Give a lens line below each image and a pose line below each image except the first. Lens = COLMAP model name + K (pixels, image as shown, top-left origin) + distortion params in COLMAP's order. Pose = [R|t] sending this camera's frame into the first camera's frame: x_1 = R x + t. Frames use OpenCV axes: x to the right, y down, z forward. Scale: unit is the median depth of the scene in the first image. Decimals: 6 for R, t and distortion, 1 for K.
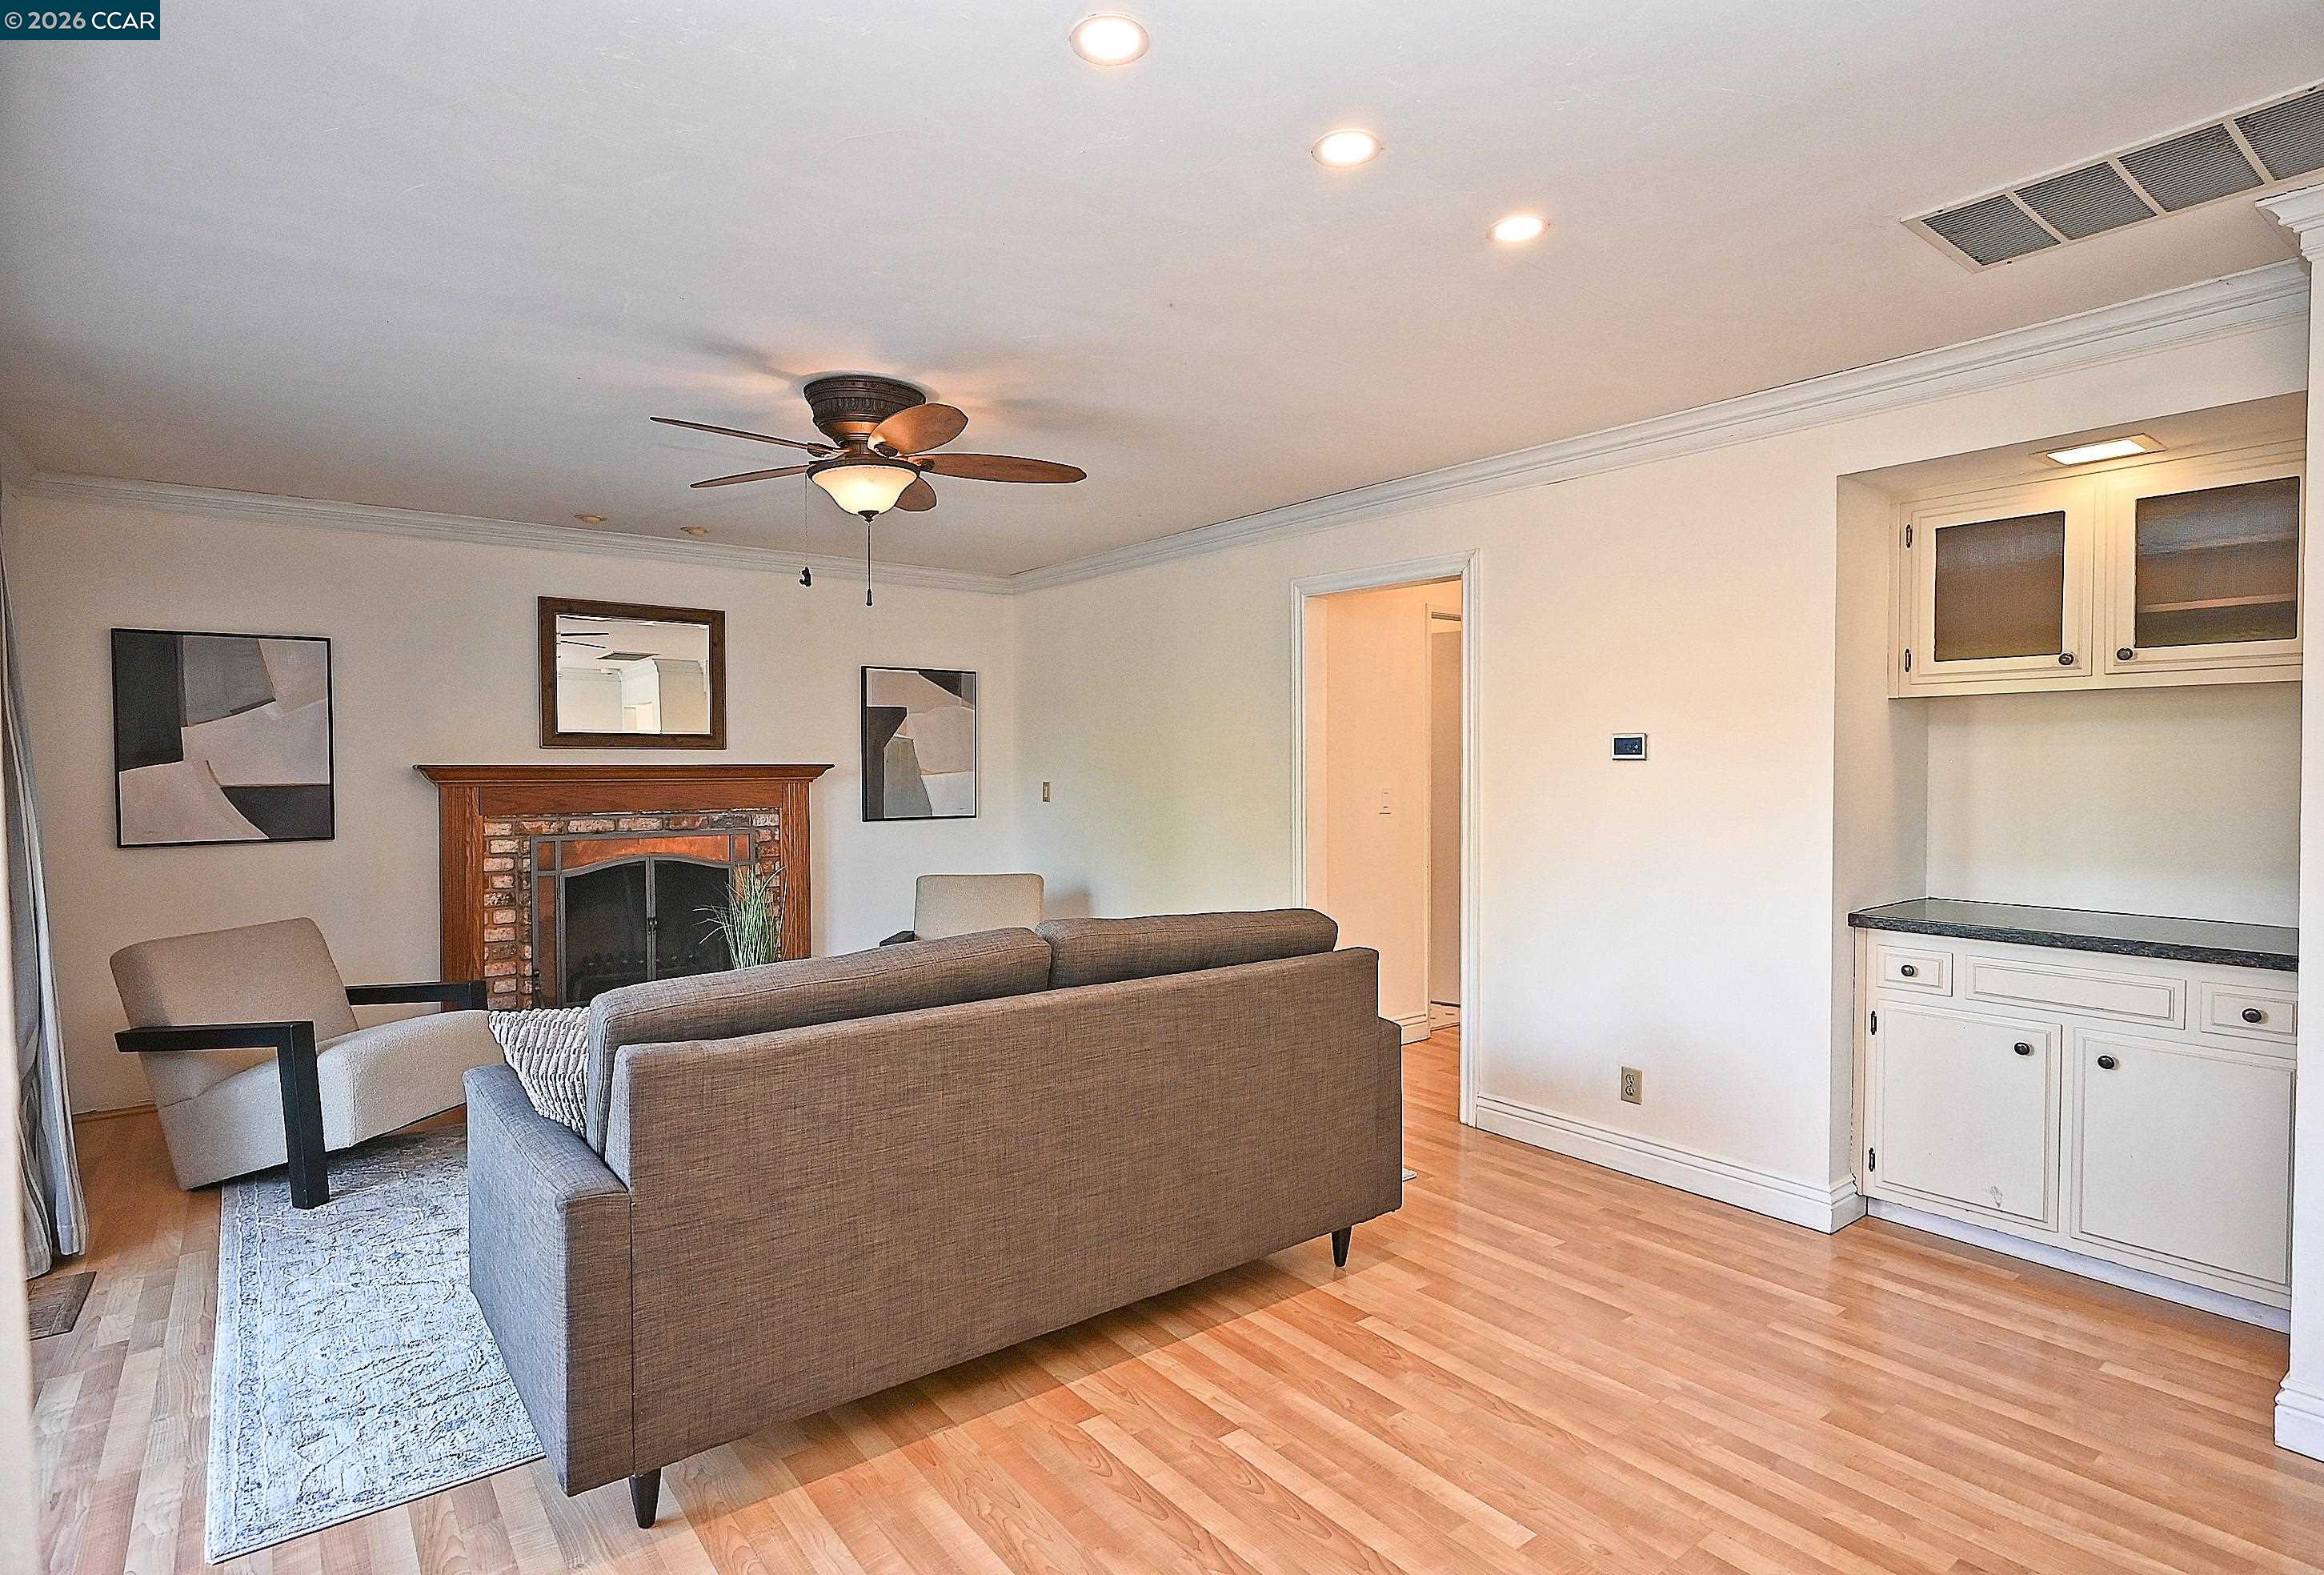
lens RADIAL K [[1125.8, 0, 1054.4], [0, 1125.8, 787.3], [0, 0, 1]] dist [-0.006042, -0.000562]
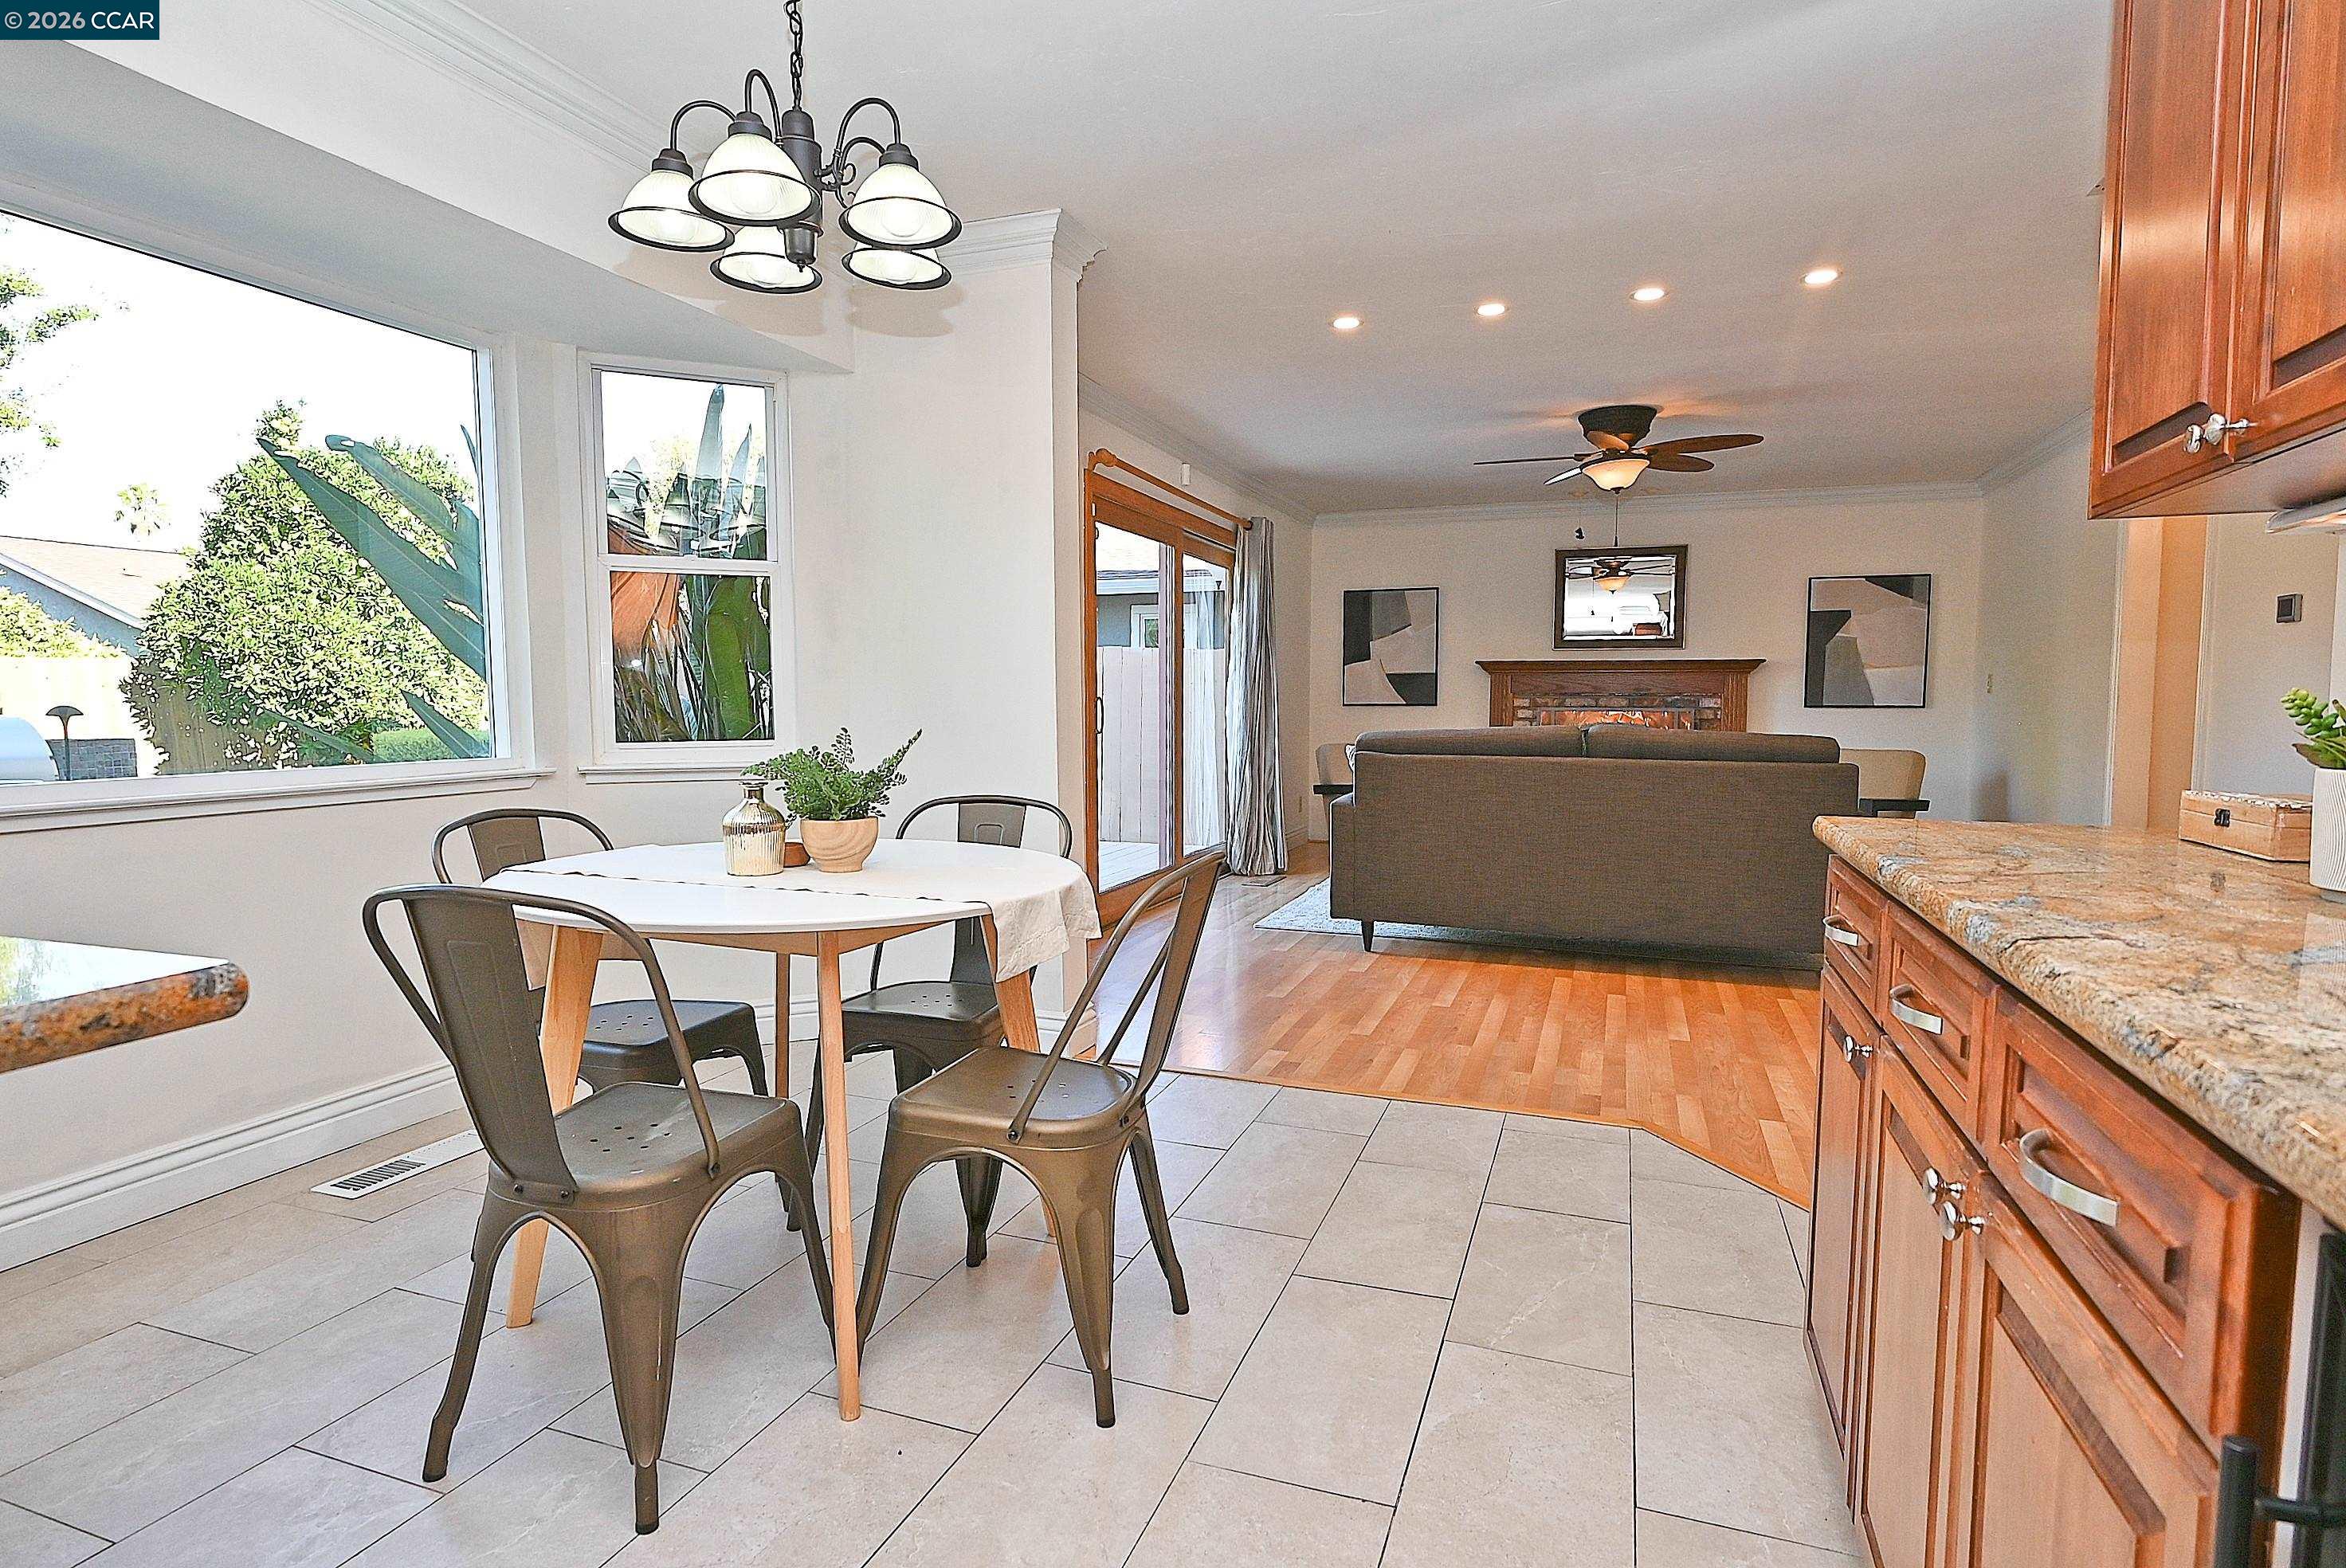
lens RADIAL K [[1207.4, 0, 1173.0], [0, 1207.4, 784.0], [0, 0, 1]] dist [-0.001805, -0.000025]
pose [[0.545994, 0.067972, -0.835027, 0.631314], [-0.026914, 0.997612, 0.063609, 0.055477], [0.837357, -0.012256, 0.546520, -0.314233]]
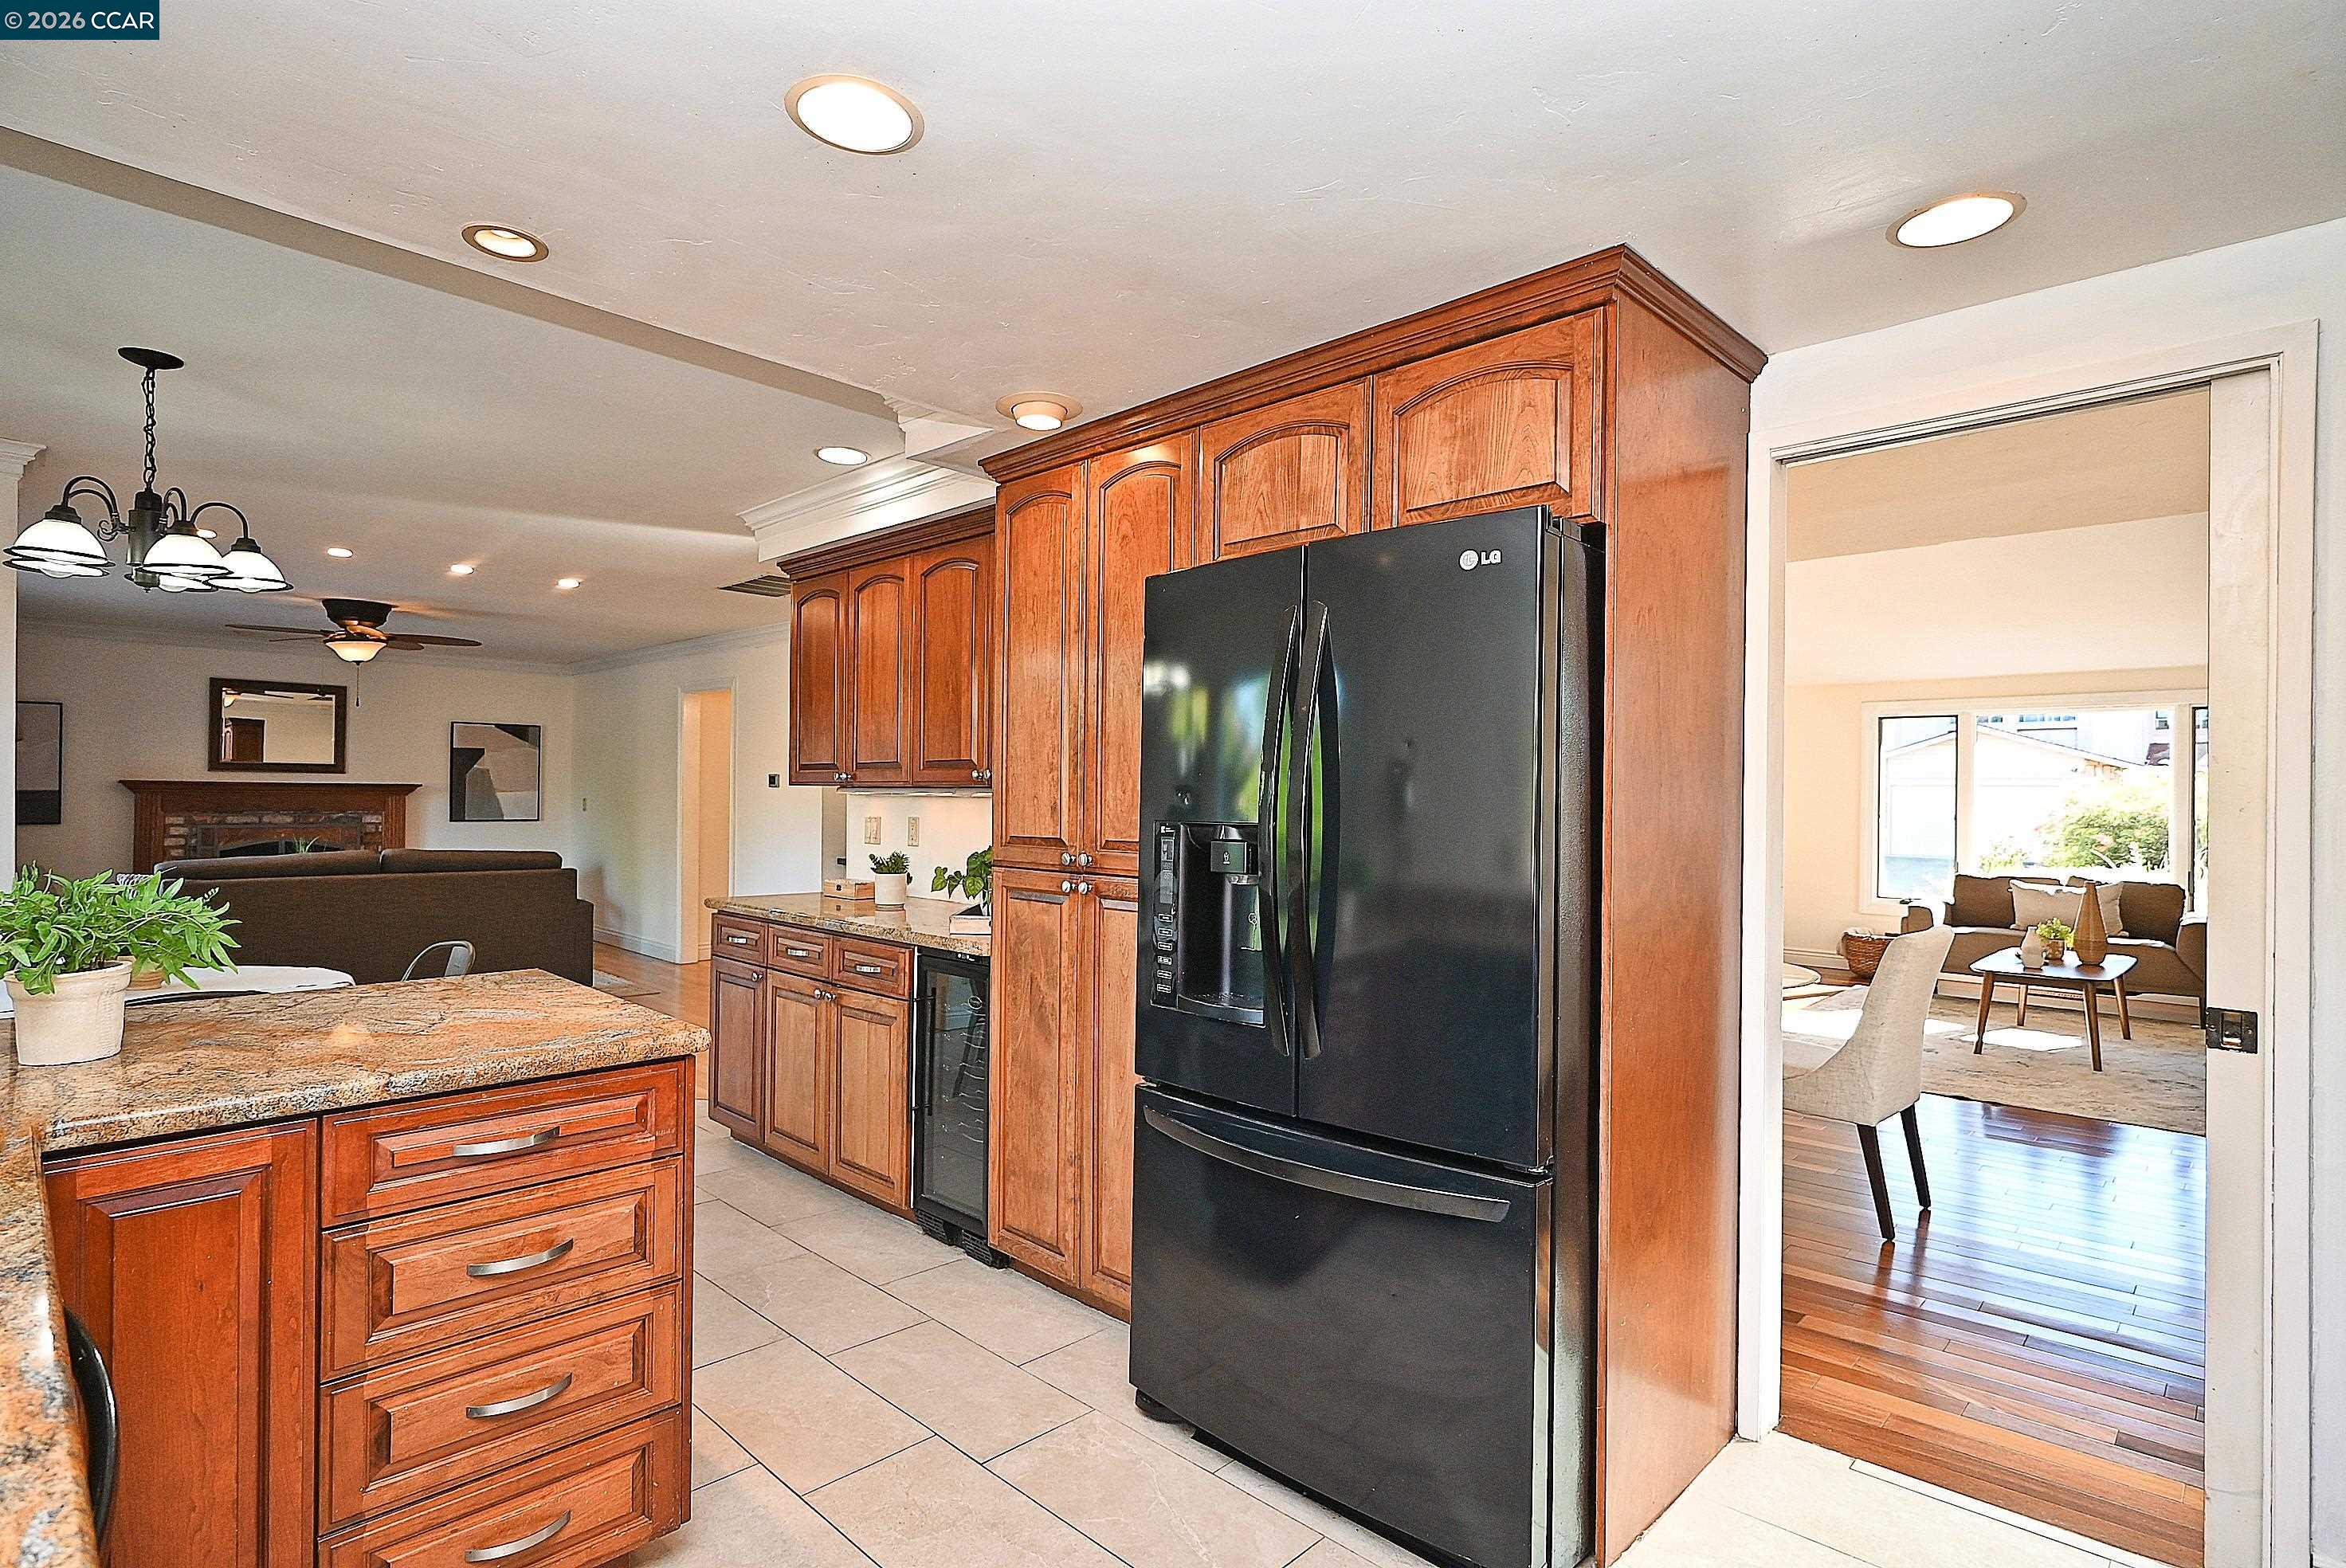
lens RADIAL K [[1207.4, 0, 1173.0], [0, 1207.4, 784.0], [0, 0, 1]] dist [-0.001805, -0.000025]
pose [[0.986518, 0.017137, 0.162752, 0.629716], [-0.012488, 0.999485, -0.029545, 0.017827], [-0.163175, 0.027114, 0.986225, -0.936024]]
